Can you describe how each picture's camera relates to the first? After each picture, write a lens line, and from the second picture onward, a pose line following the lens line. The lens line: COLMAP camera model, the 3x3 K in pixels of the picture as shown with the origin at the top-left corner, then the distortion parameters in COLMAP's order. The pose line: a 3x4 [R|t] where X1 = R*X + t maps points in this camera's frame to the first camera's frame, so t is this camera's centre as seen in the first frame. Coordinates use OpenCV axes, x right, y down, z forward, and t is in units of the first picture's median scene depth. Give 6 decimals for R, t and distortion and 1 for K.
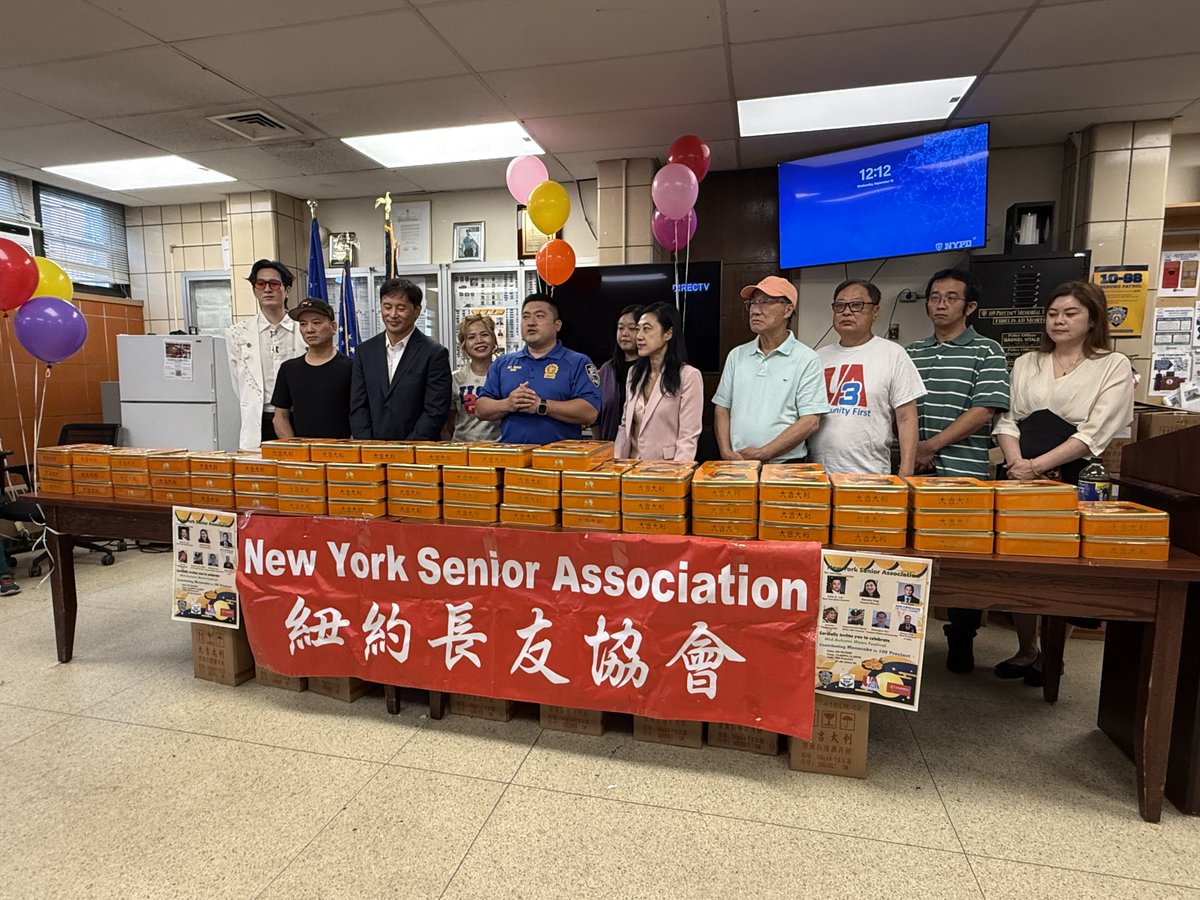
lens RADIAL K [[657.3, 0, 599.7], [0, 657.3, 454.1], [0, 0, 1]] dist [0.001934, -0.000686]
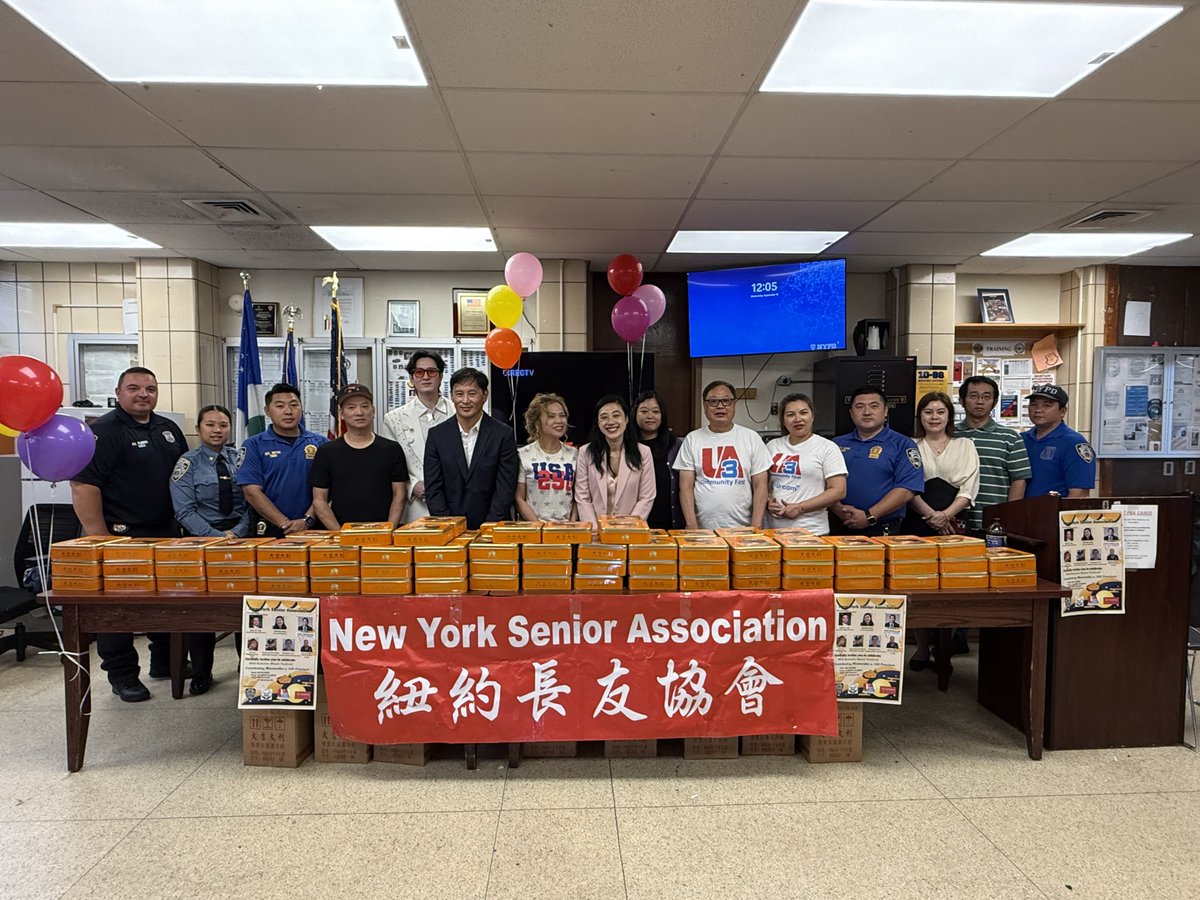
lens RADIAL K [[657.3, 0, 594.0], [0, 657.3, 450.9], [0, 0, 1]] dist [0.001934, -0.000686]
pose [[0.959837, -0.012262, 0.280292, -0.436608], [0.032338, 0.997221, -0.067112, -0.064889], [-0.278690, 0.073481, 0.957566, -0.170738]]
